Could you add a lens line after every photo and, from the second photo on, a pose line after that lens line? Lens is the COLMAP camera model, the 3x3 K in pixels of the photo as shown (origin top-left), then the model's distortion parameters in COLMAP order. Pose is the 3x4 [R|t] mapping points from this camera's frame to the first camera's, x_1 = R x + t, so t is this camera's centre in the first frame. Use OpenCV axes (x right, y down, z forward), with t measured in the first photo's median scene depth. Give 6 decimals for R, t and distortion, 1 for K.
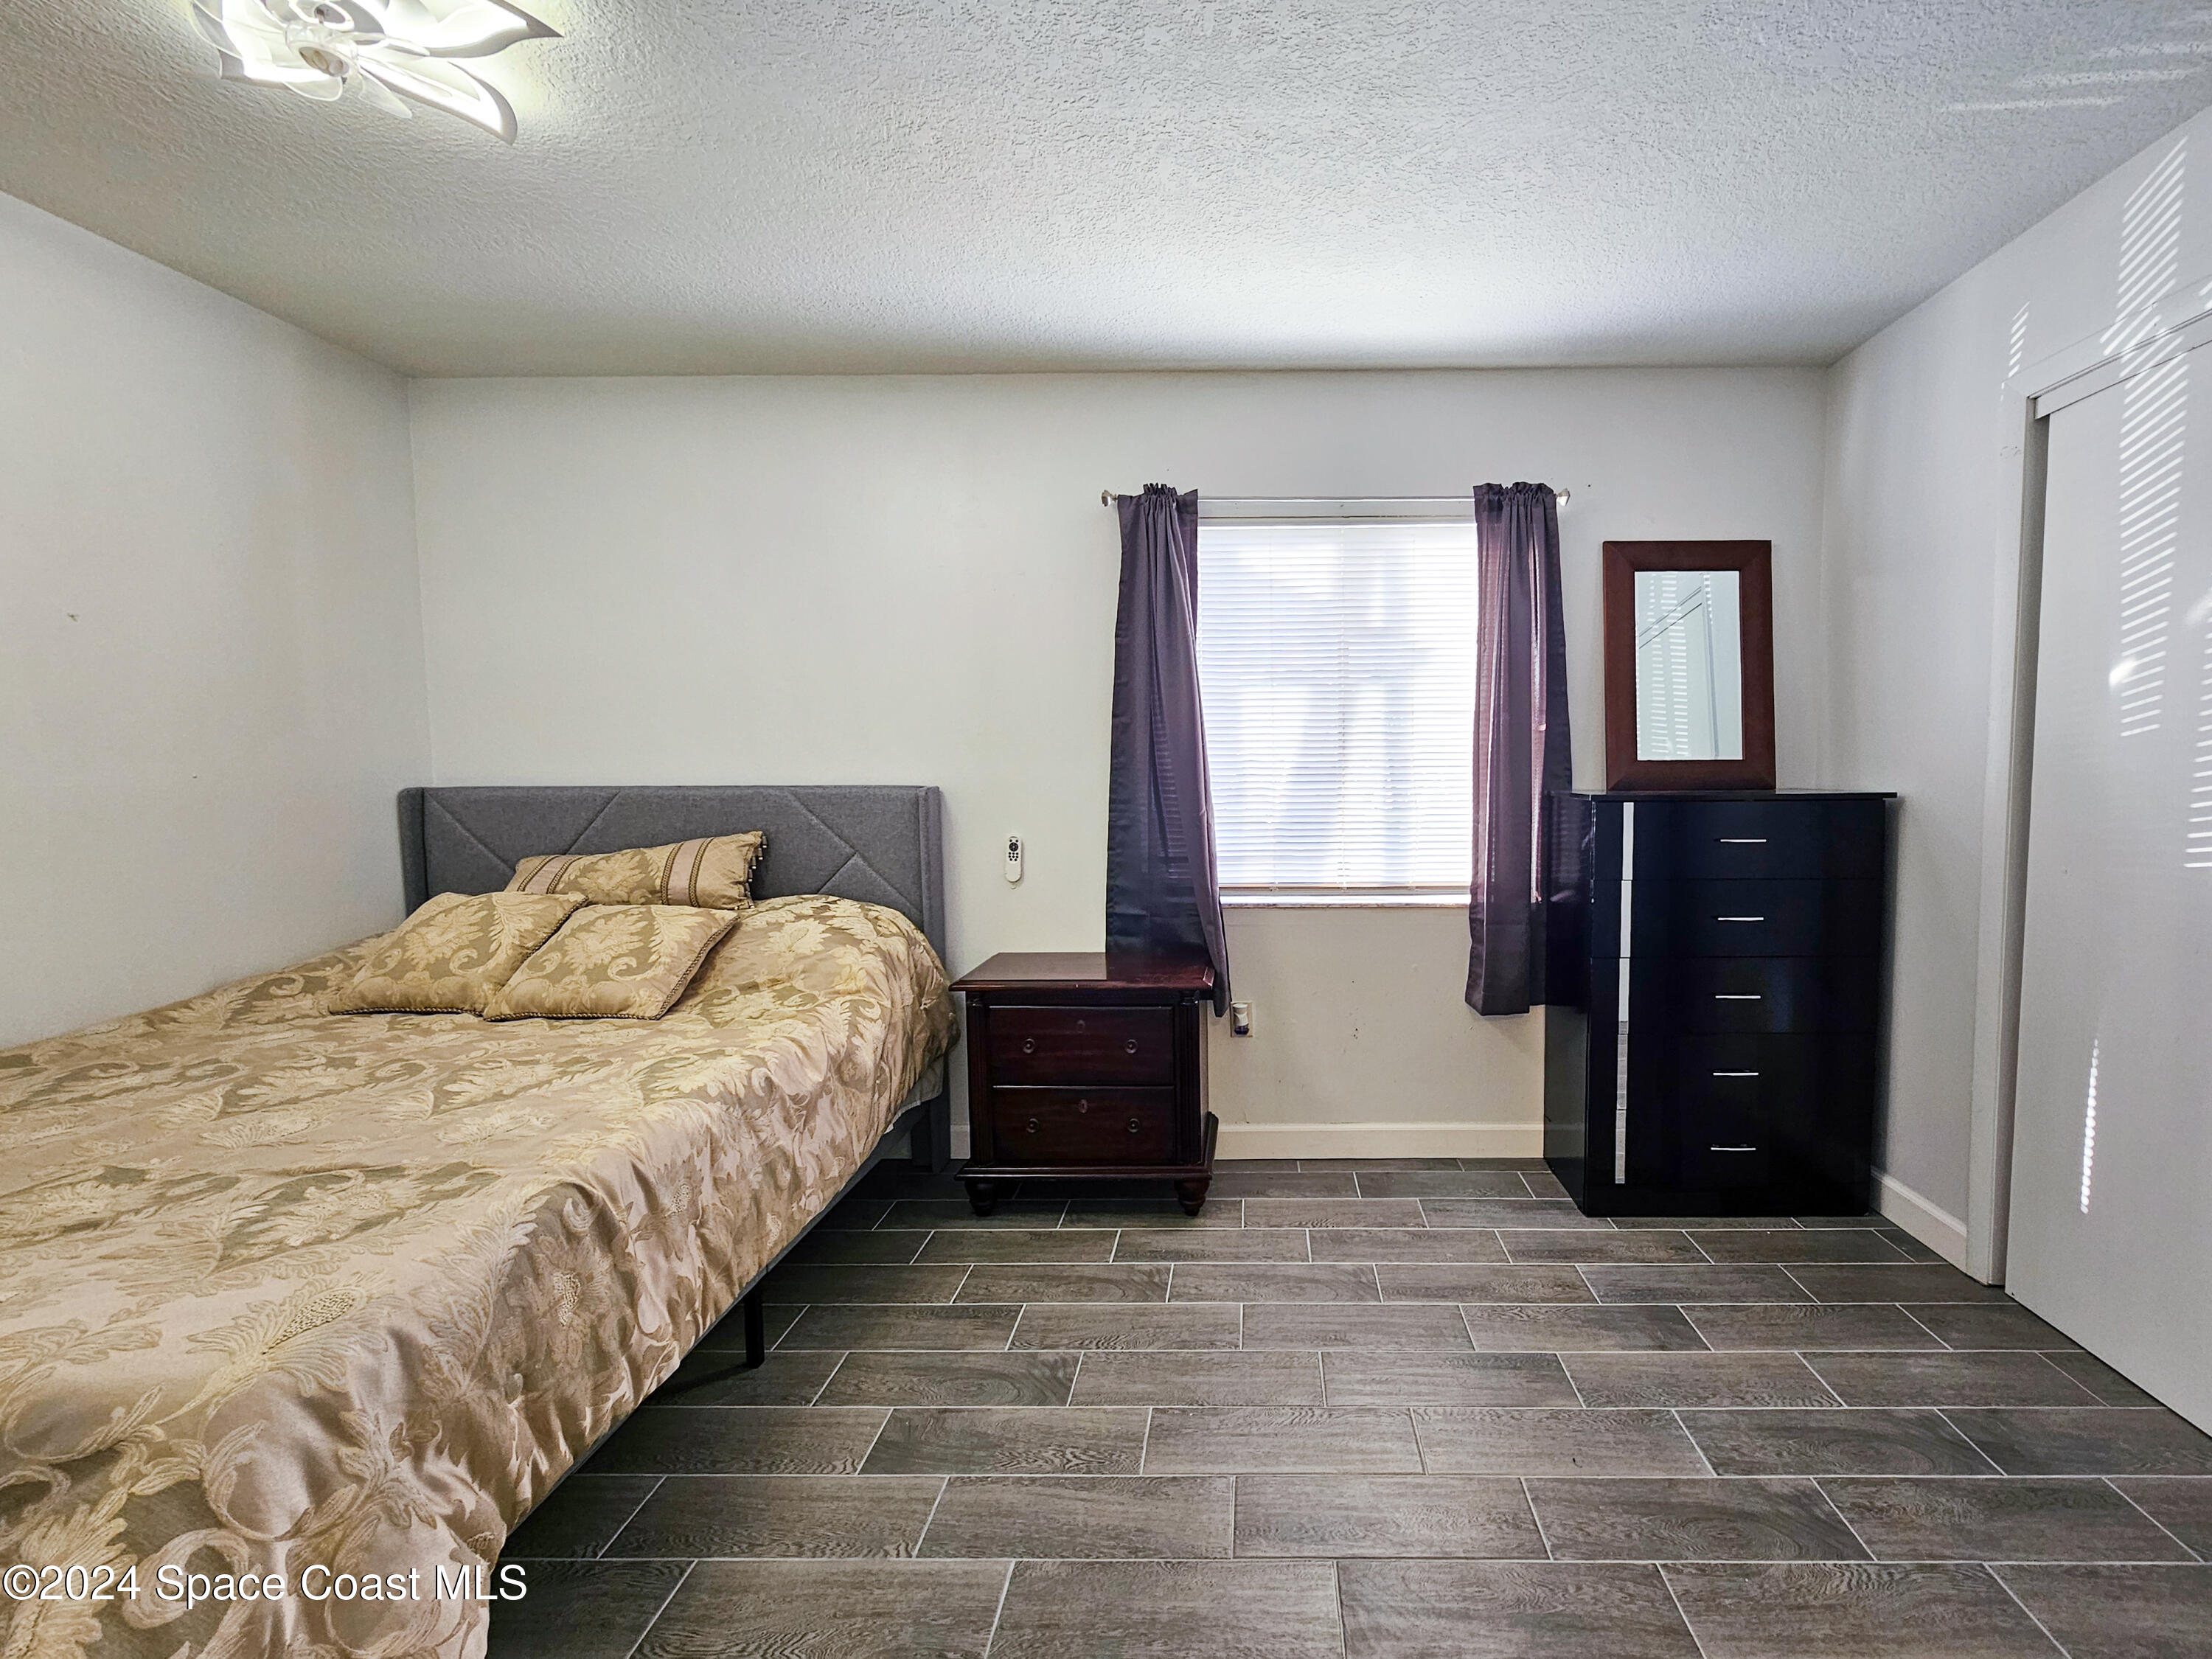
lens RADIAL K [[907.7, 0, 1106.0], [0, 907.7, 829.5], [0, 0, 1]] dist [-0.005196, 0.003504]
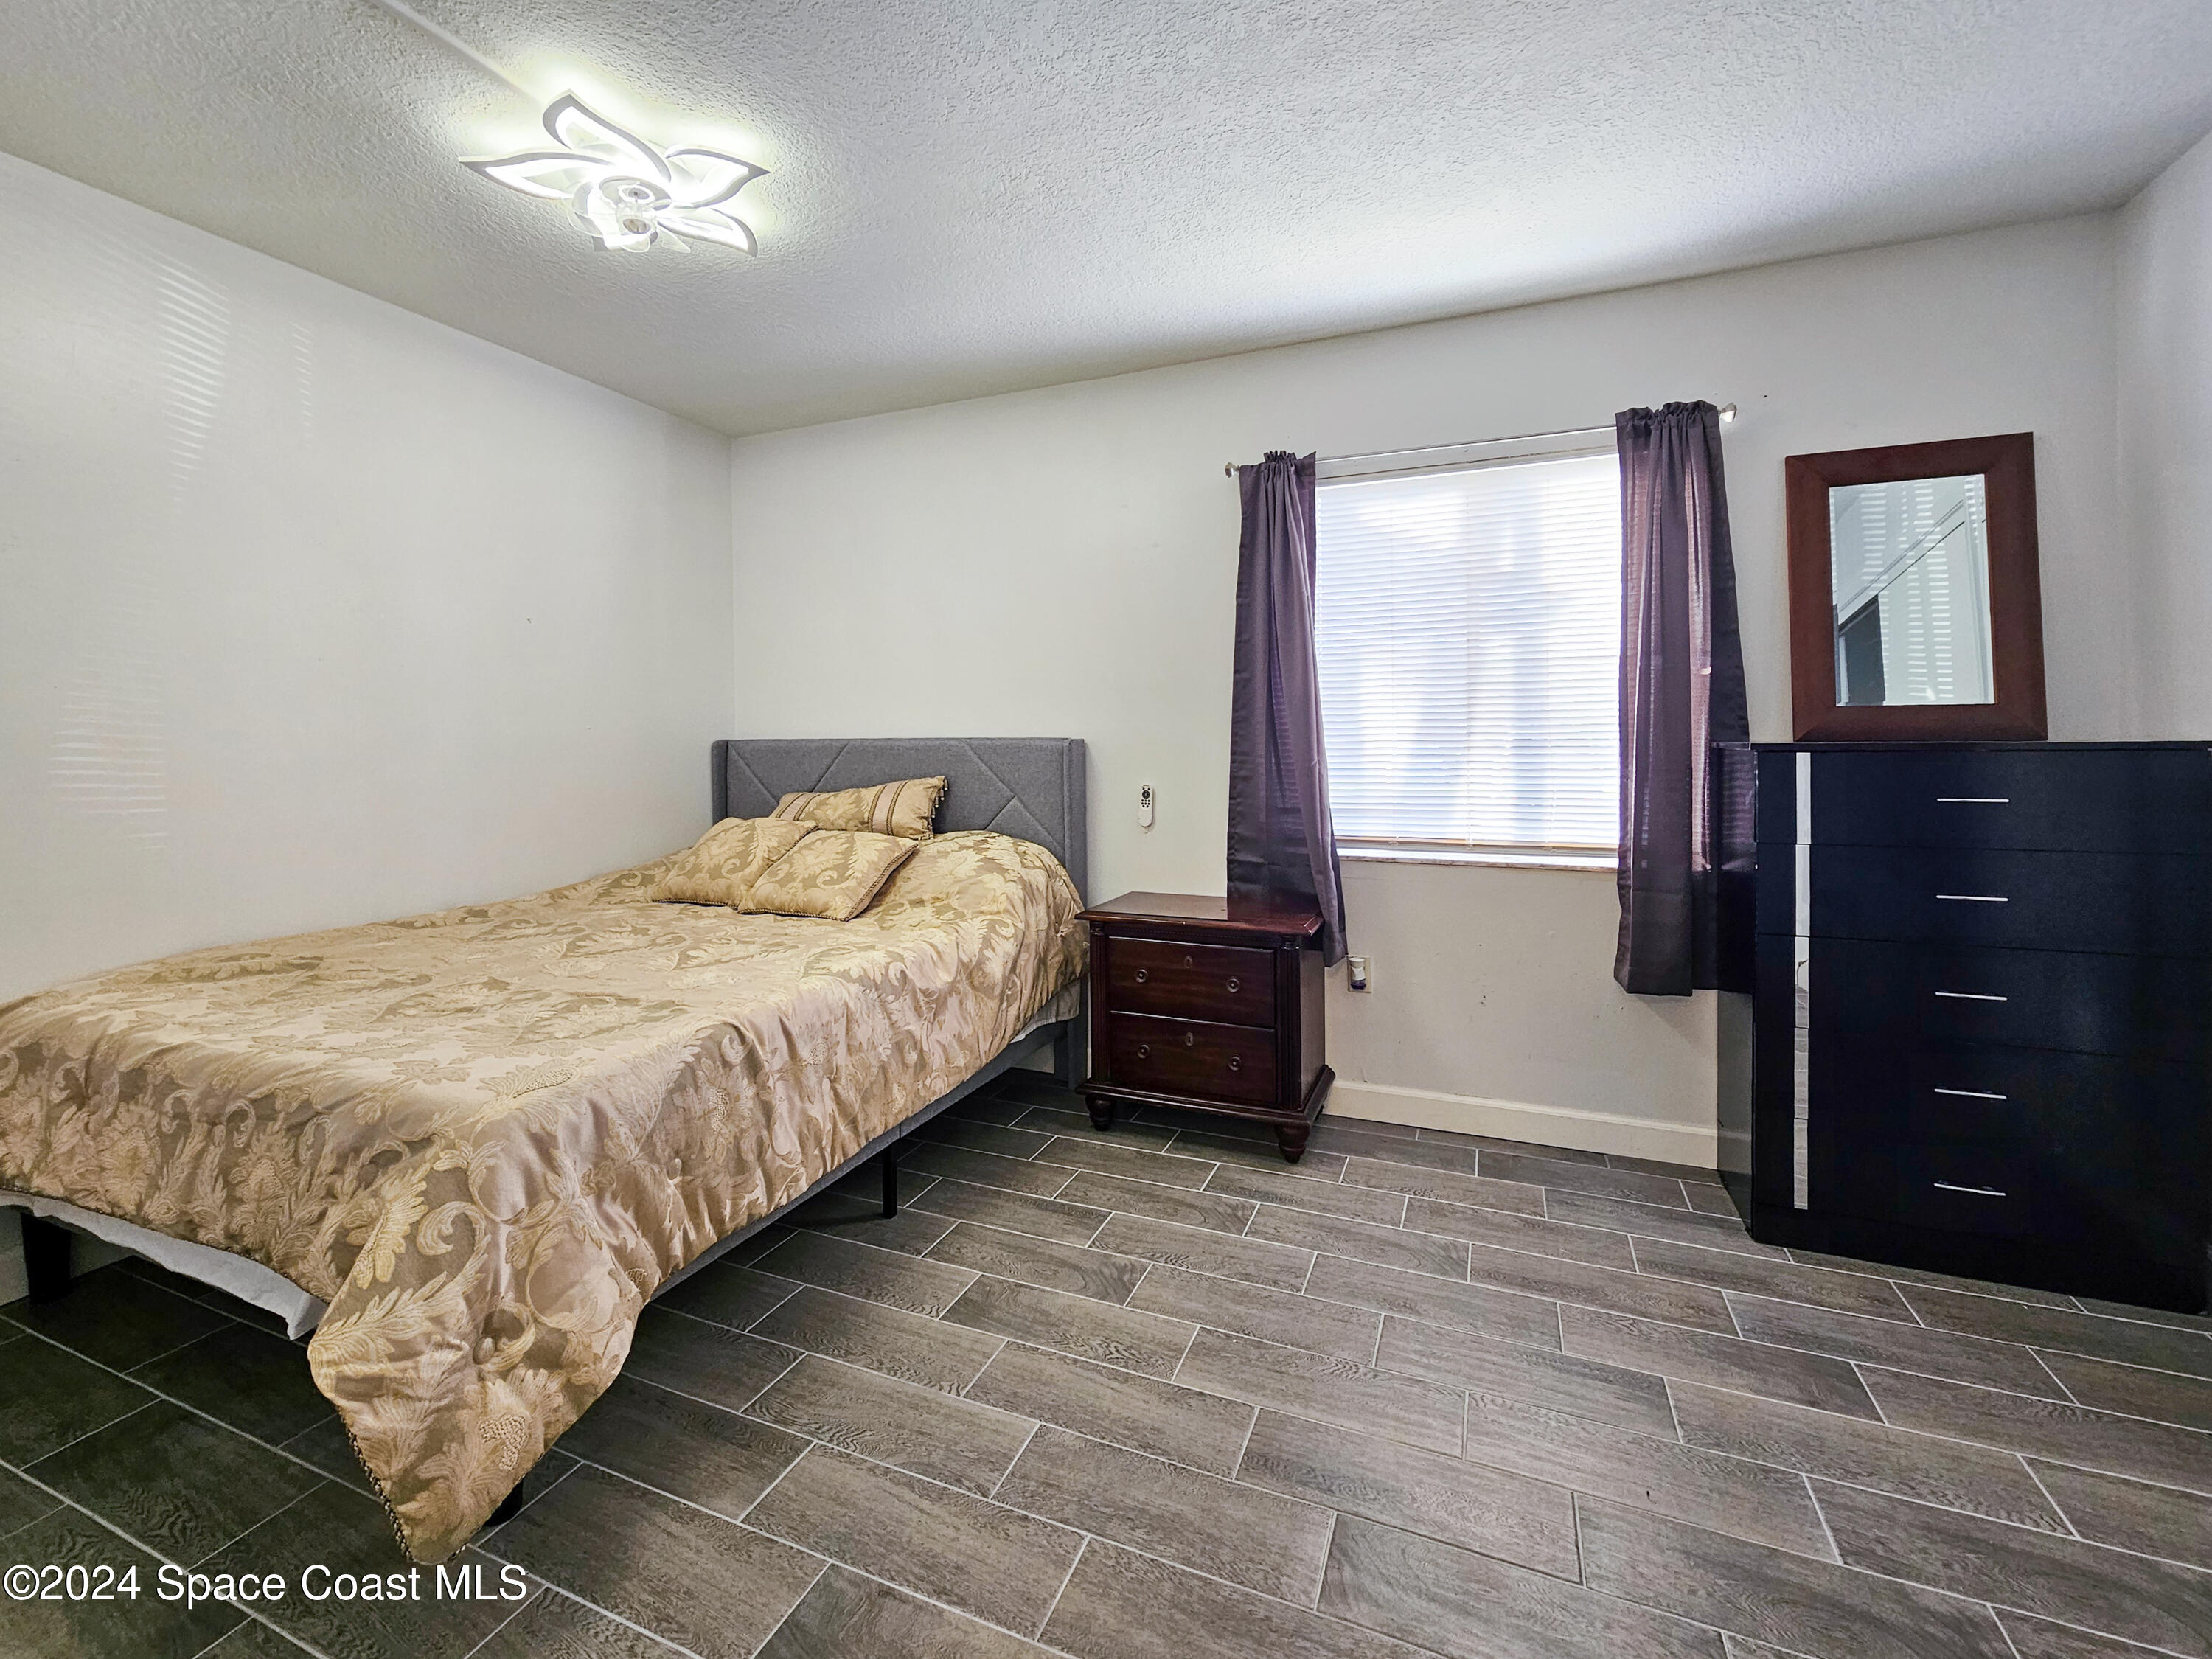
lens RADIAL K [[881.5, 0, 1109.0], [0, 881.5, 779.5], [0, 0, 1]] dist [-0.000696, 0.000392]
pose [[0.934562, 0.017450, -0.355372, 0.260066], [-0.034855, 0.998483, -0.042632, 0.053673], [0.354089, 0.052229, 0.933752, -0.006329]]
